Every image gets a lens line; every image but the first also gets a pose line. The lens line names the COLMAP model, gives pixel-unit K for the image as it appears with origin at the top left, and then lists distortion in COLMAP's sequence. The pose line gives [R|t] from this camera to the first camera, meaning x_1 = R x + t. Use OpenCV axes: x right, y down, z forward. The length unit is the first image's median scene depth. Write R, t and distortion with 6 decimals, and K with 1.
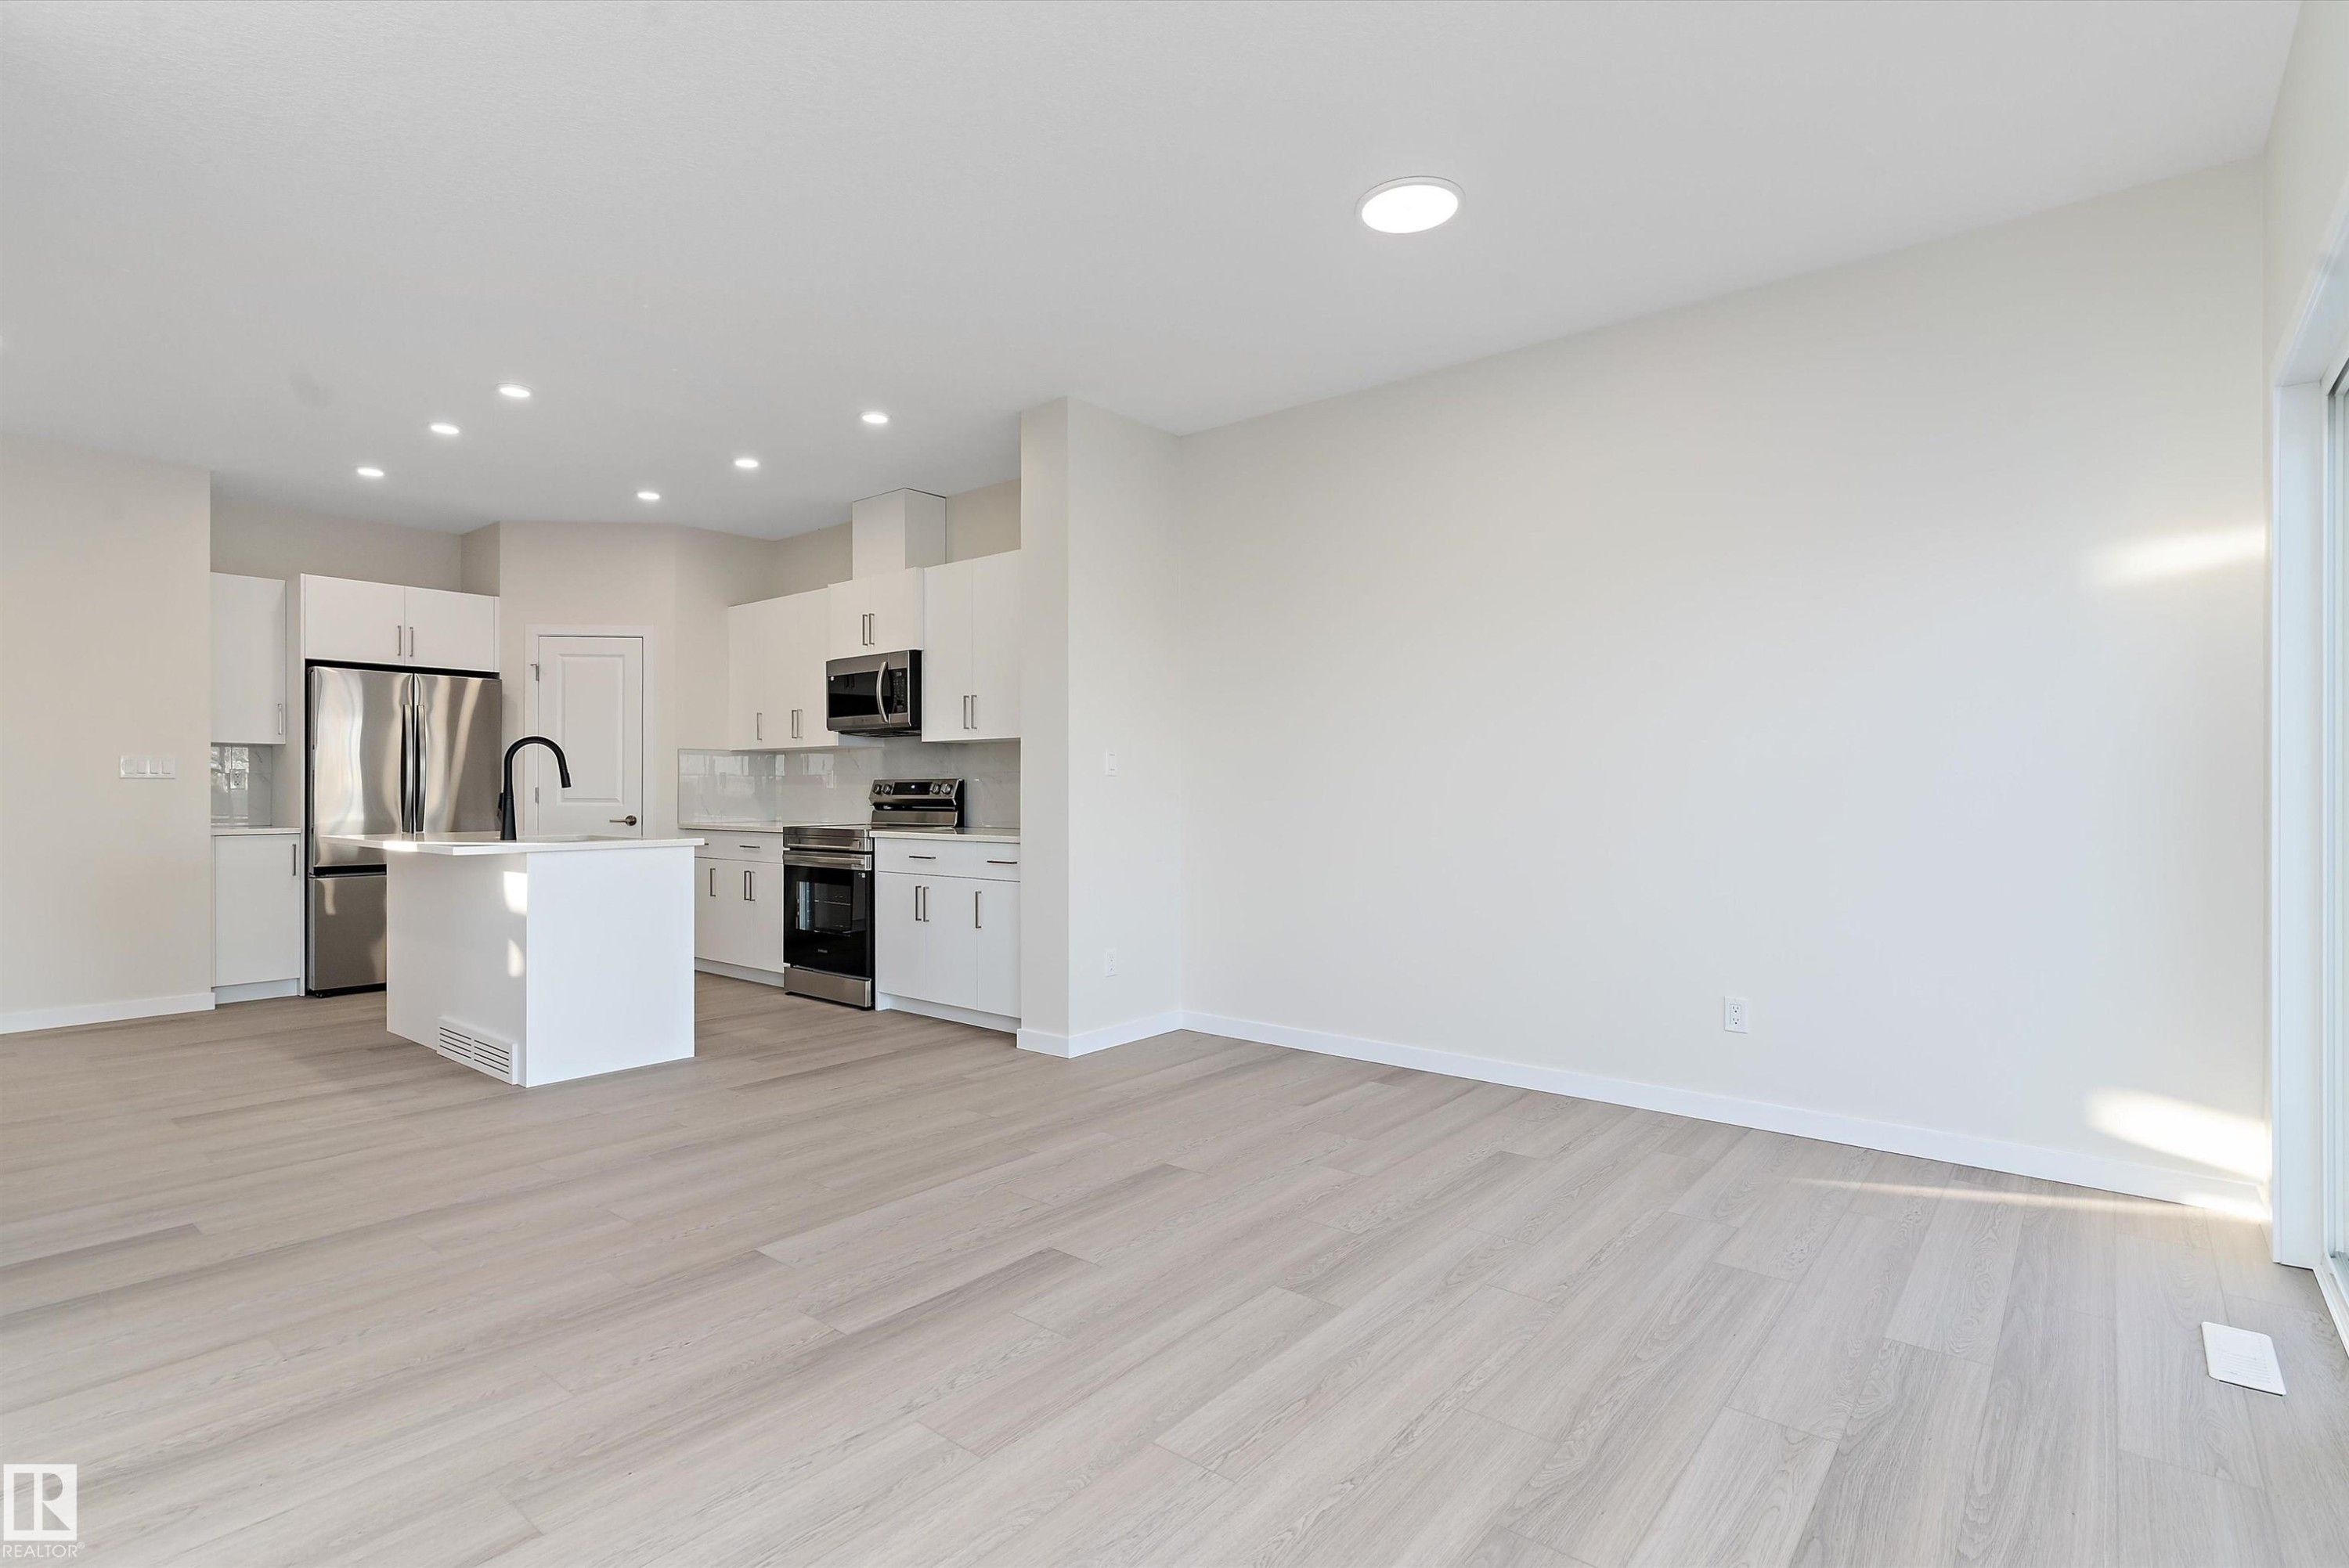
lens RADIAL K [[1111.7, 0, 1174.5], [0, 1111.7, 784.0], [0, 0, 1]] dist [0.000294, -0.000099]
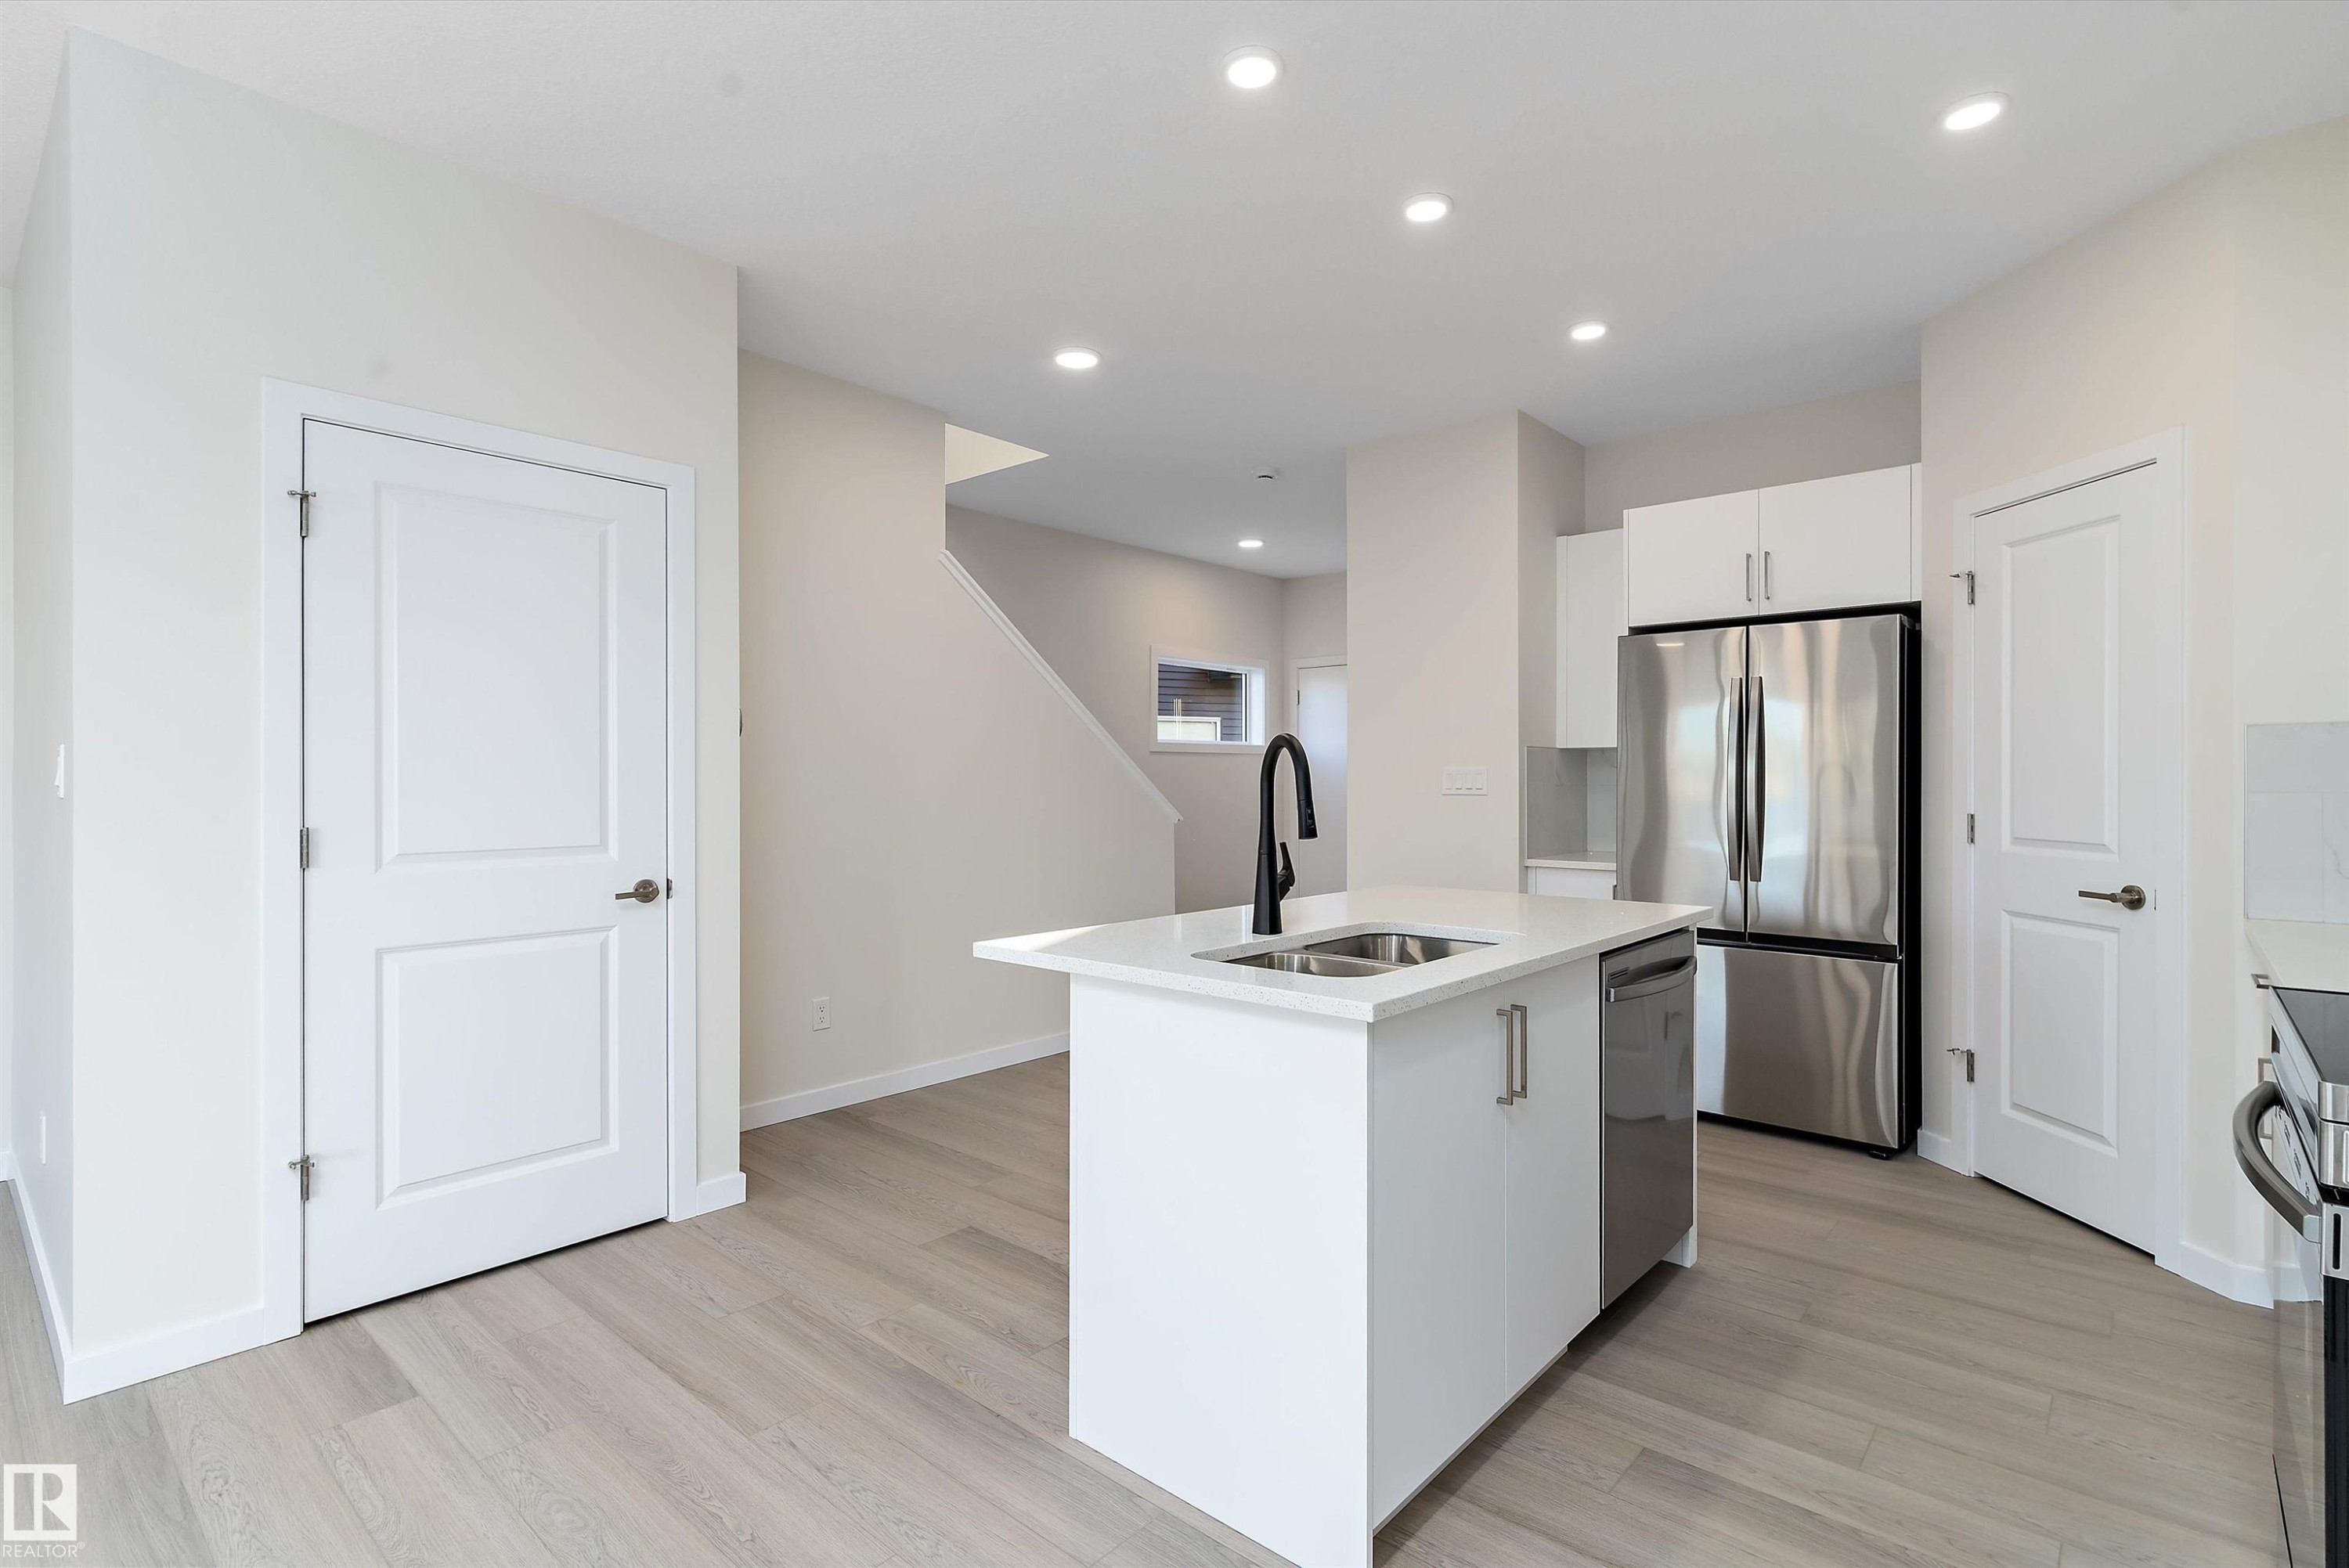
lens RADIAL K [[1125.4, 0, 1188.0], [0, 1125.4, 755.8], [0, 0, 1]] dist [0.000477, 0.000248]
pose [[-0.018690, -0.026990, -0.999461, -0.059114], [-0.005827, 0.999622, -0.026886, -0.008943], [0.999808, 0.005321, -0.018840, 0.745524]]
